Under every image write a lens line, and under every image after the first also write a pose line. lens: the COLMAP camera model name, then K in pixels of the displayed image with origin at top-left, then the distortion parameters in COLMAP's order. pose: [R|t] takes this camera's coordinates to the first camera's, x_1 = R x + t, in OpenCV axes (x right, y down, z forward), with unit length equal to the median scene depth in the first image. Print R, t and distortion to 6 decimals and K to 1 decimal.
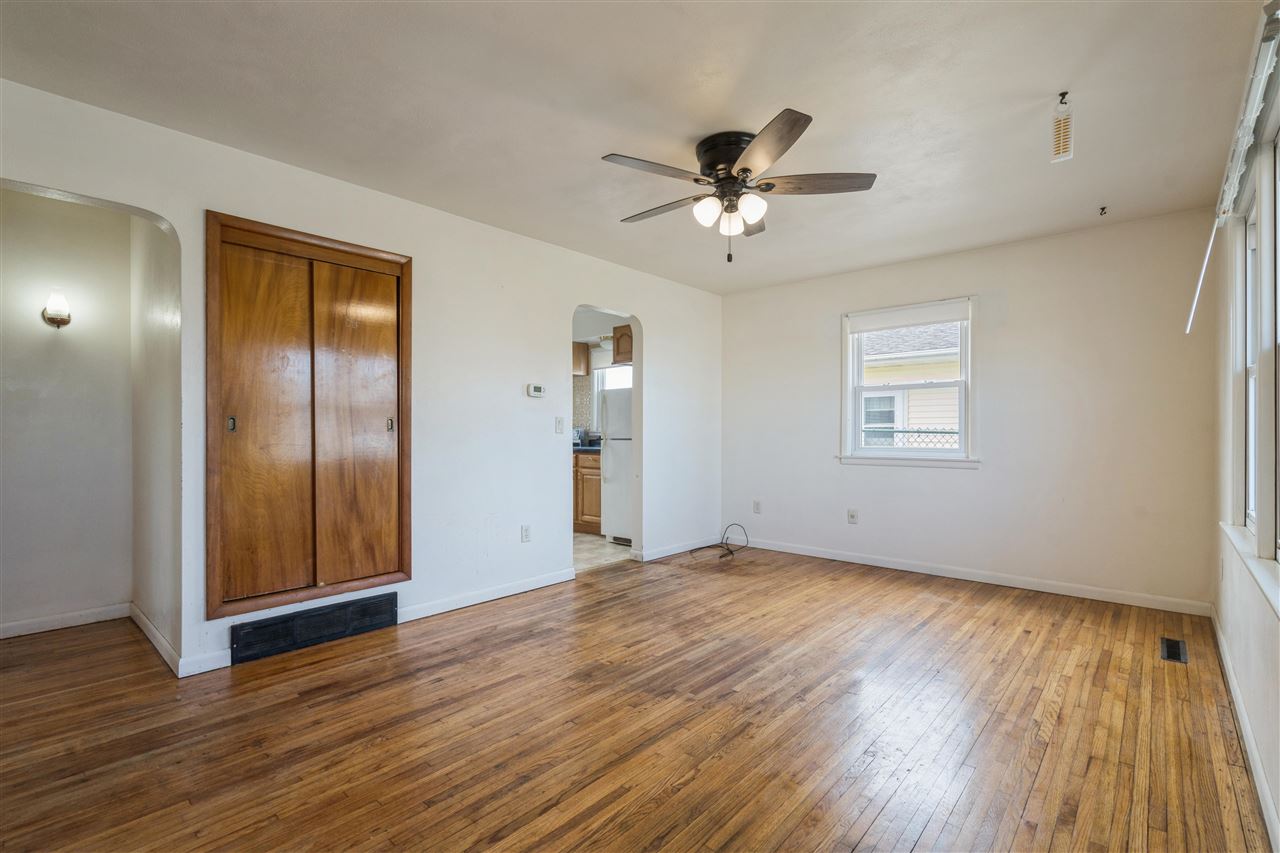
lens RADIAL K [[569.5, 0, 611.7], [0, 569.5, 435.5], [0, 0, 1]] dist [-0.000960, -0.000261]
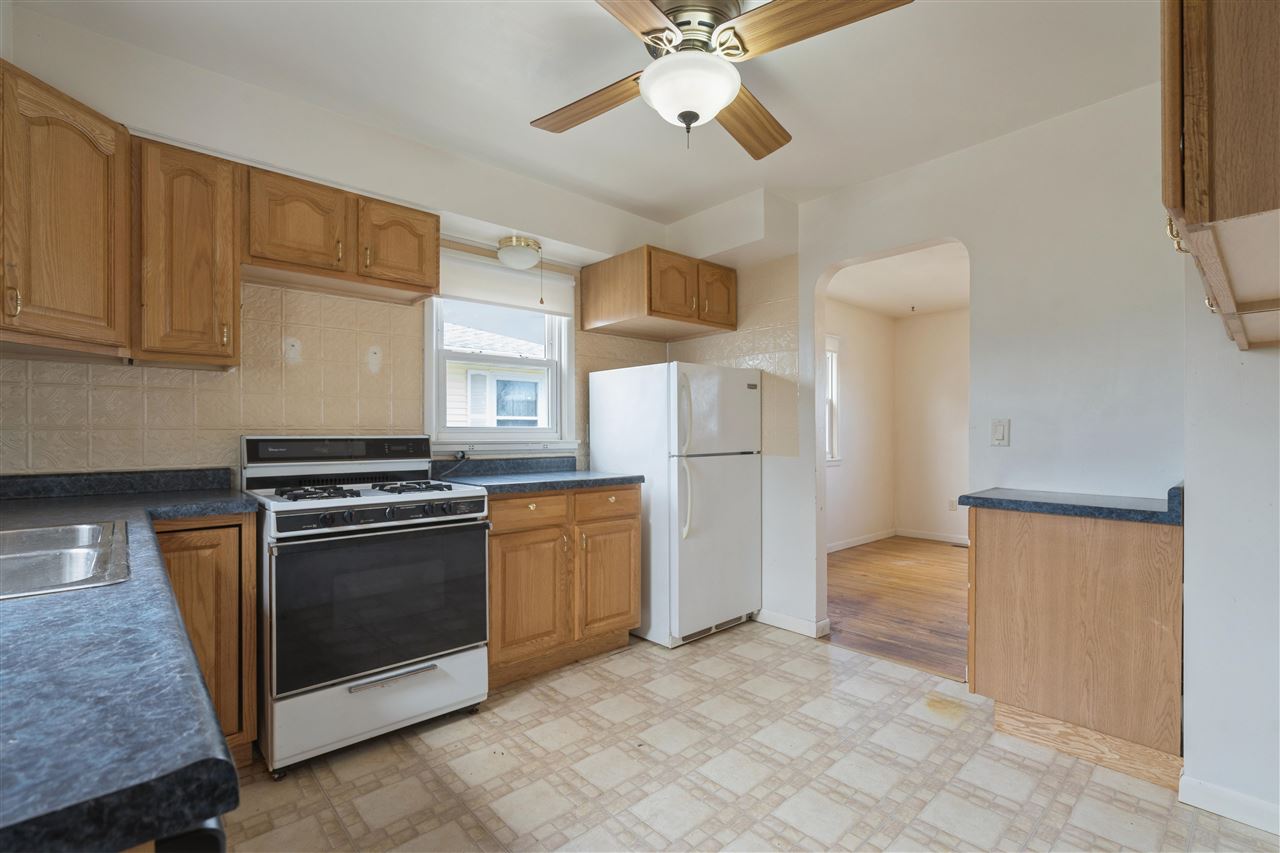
lens RADIAL K [[607.2, 0, 640.0], [0, 607.2, 426.5], [0, 0, 1]] dist [-0.002908, -0.000482]
pose [[0.052597, 0.002775, 0.998612, -0.816214], [-0.000471, 0.999996, -0.002754, -0.029825], [-0.998616, -0.000325, 0.052598, 1.408390]]
